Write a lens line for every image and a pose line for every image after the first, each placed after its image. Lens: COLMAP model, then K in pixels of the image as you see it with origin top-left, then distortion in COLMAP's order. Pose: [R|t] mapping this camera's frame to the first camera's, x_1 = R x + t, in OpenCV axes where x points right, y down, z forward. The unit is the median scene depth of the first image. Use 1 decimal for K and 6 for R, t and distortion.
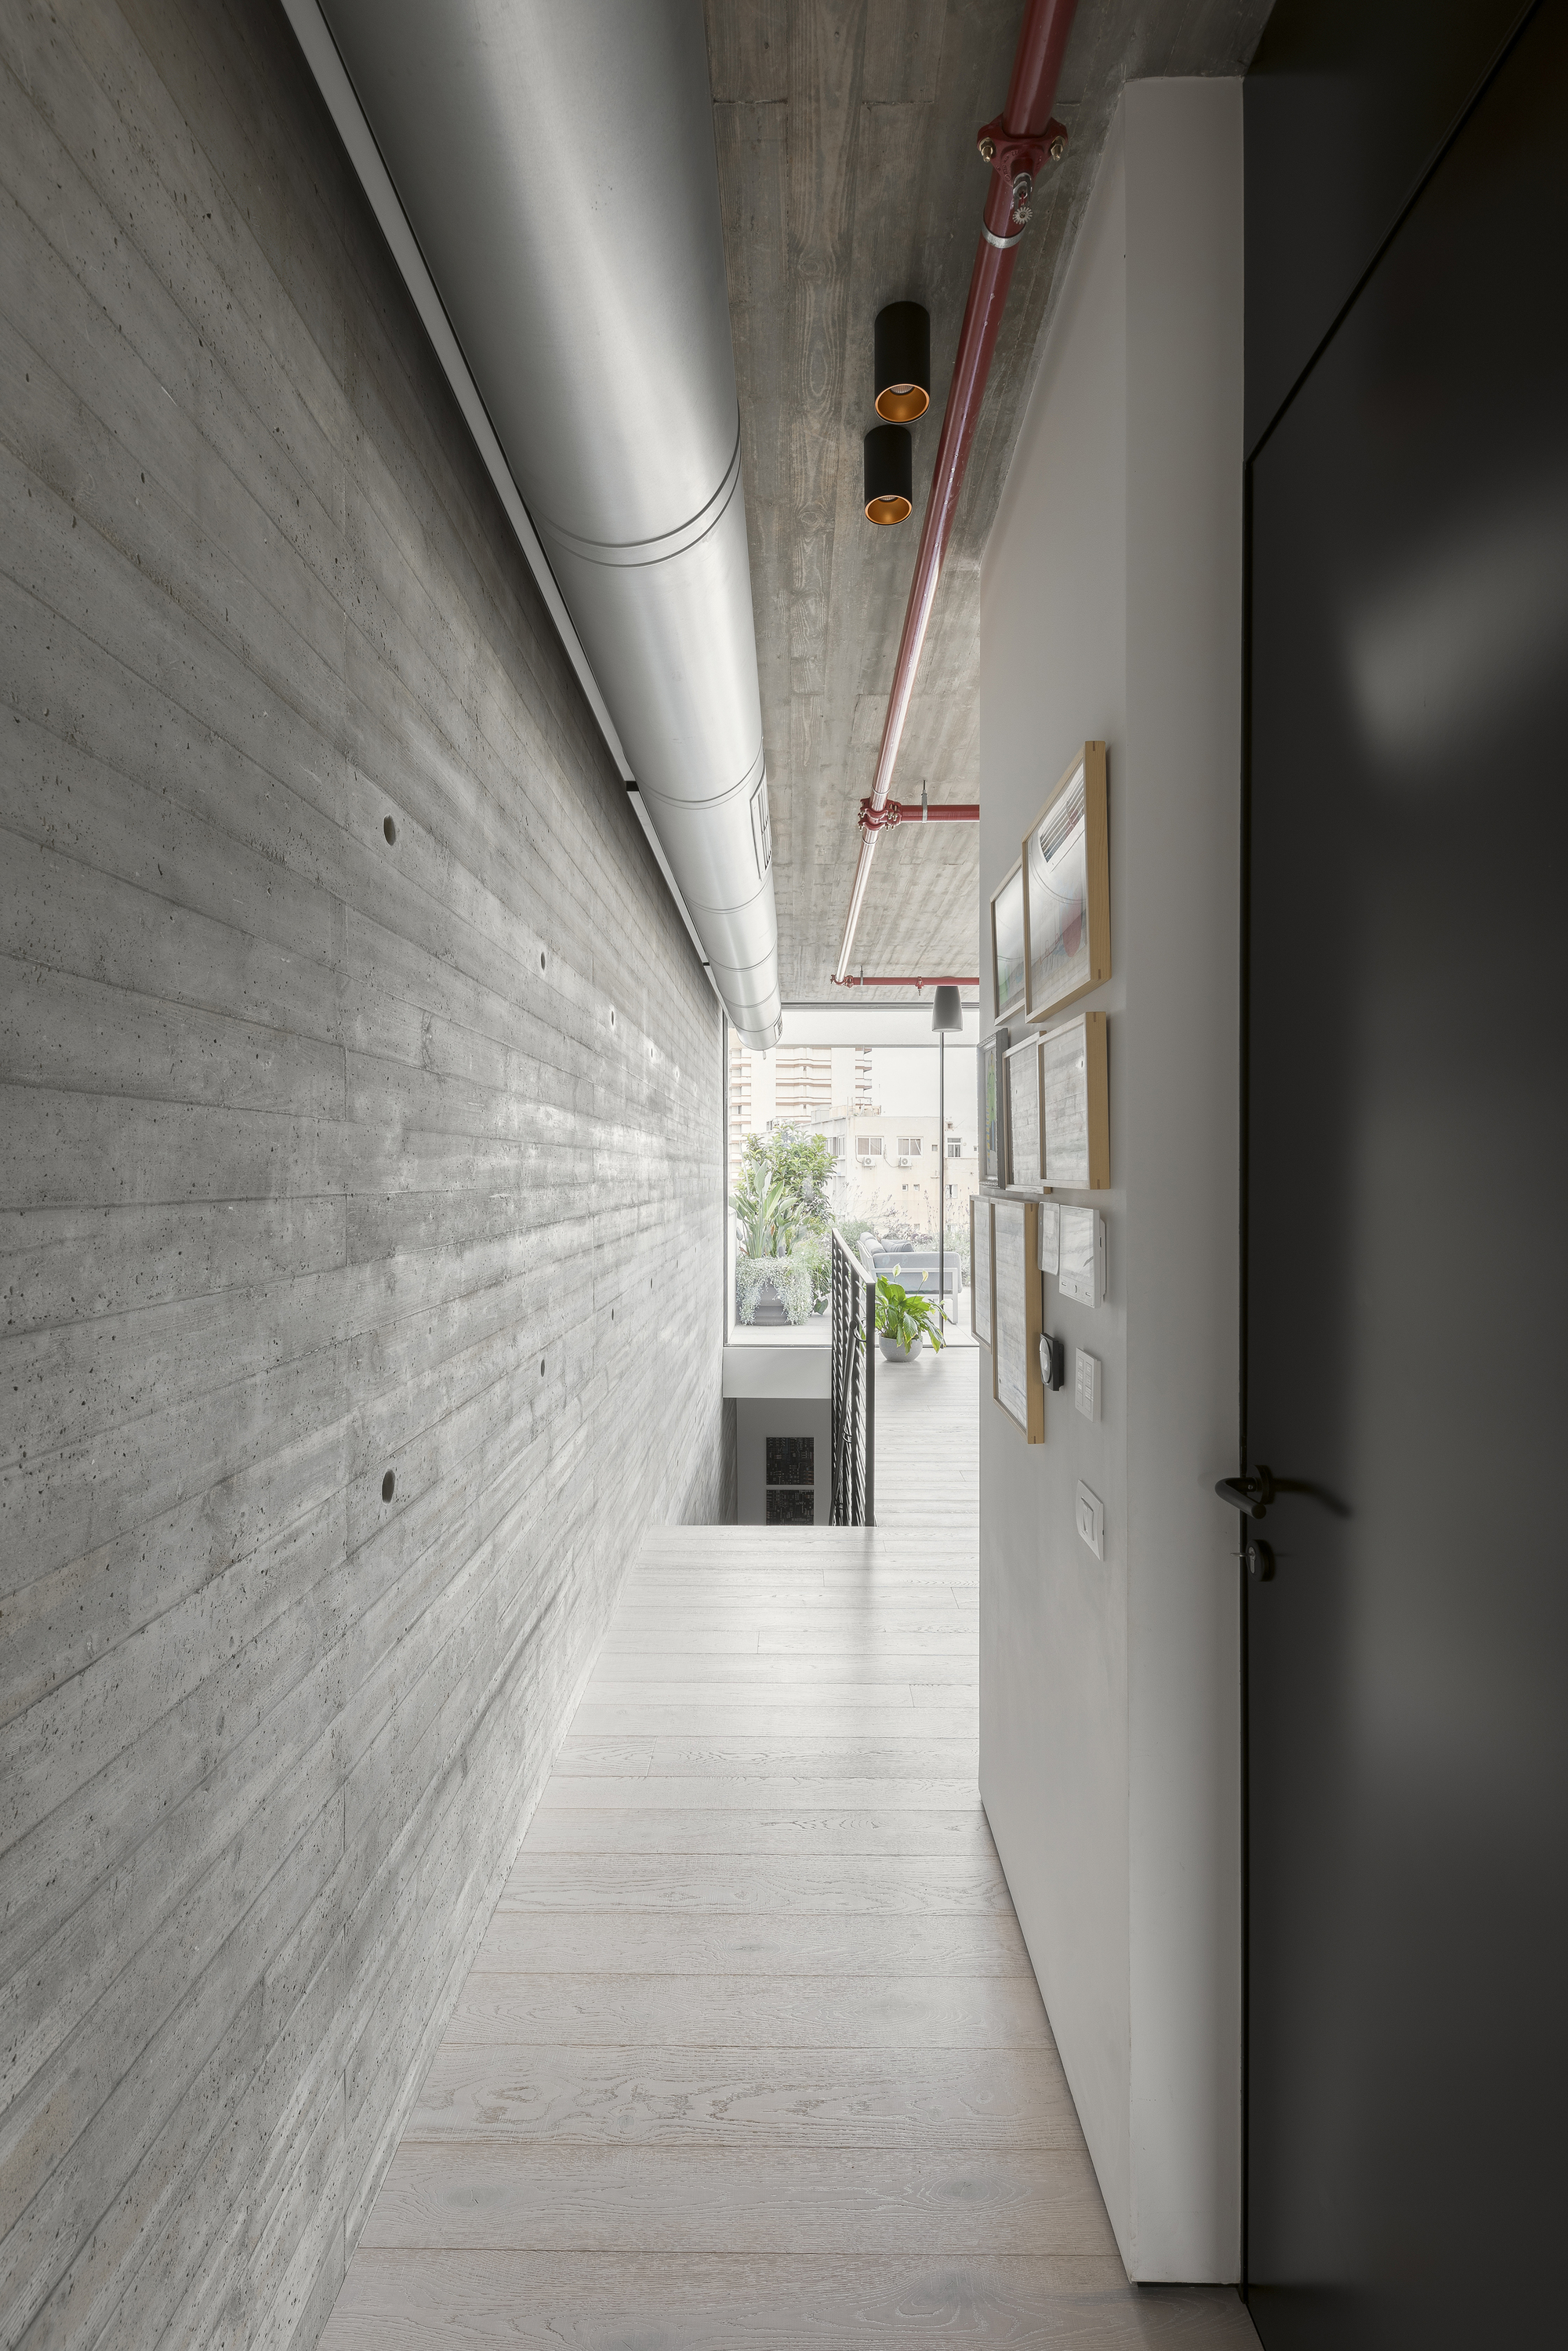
lens RADIAL K [[1339.1, 0, 782.4], [0, 1339.1, 1177.0], [0, 0, 1]] dist [0.012289, -0.008109]
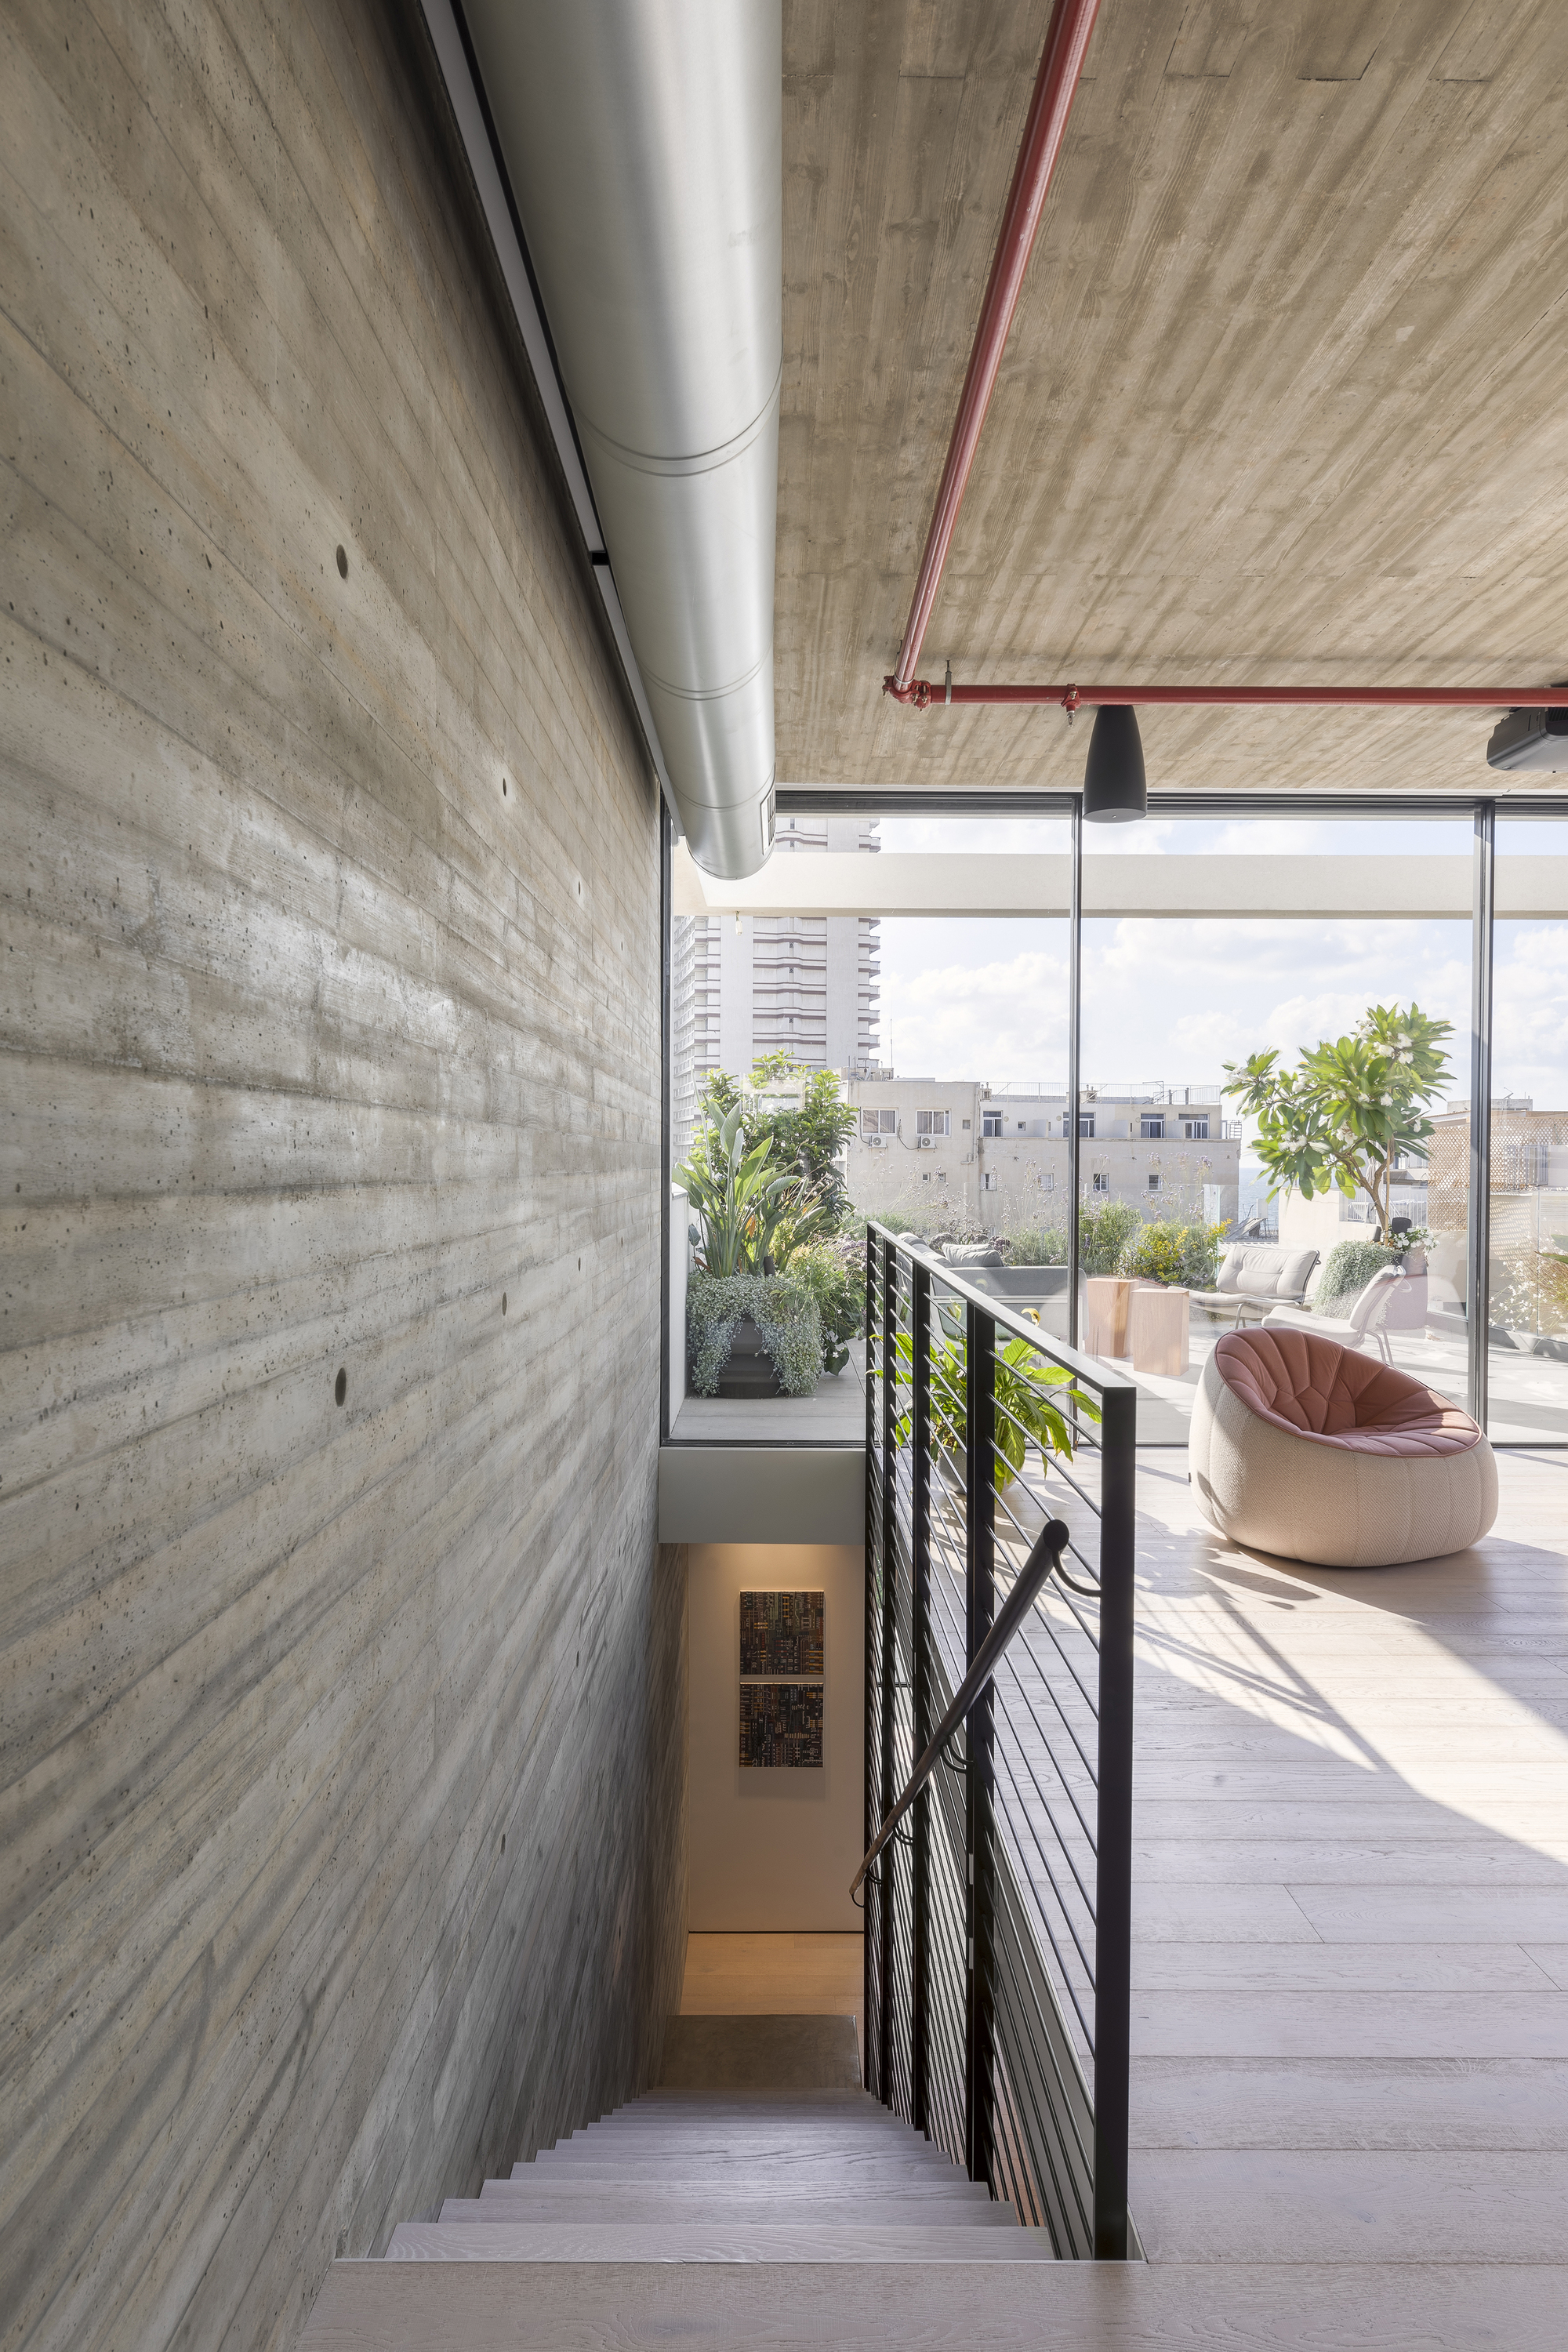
lens RADIAL K [[1339.6, 0, 785.3], [0, 1339.6, 1174.8], [0, 0, 1]] dist [0.012289, -0.008109]
pose [[0.999743, 0.004603, 0.022180, -0.006823], [-0.004425, 0.999958, -0.008084, 0.023563], [-0.022216, 0.007984, 0.999721, 0.460626]]
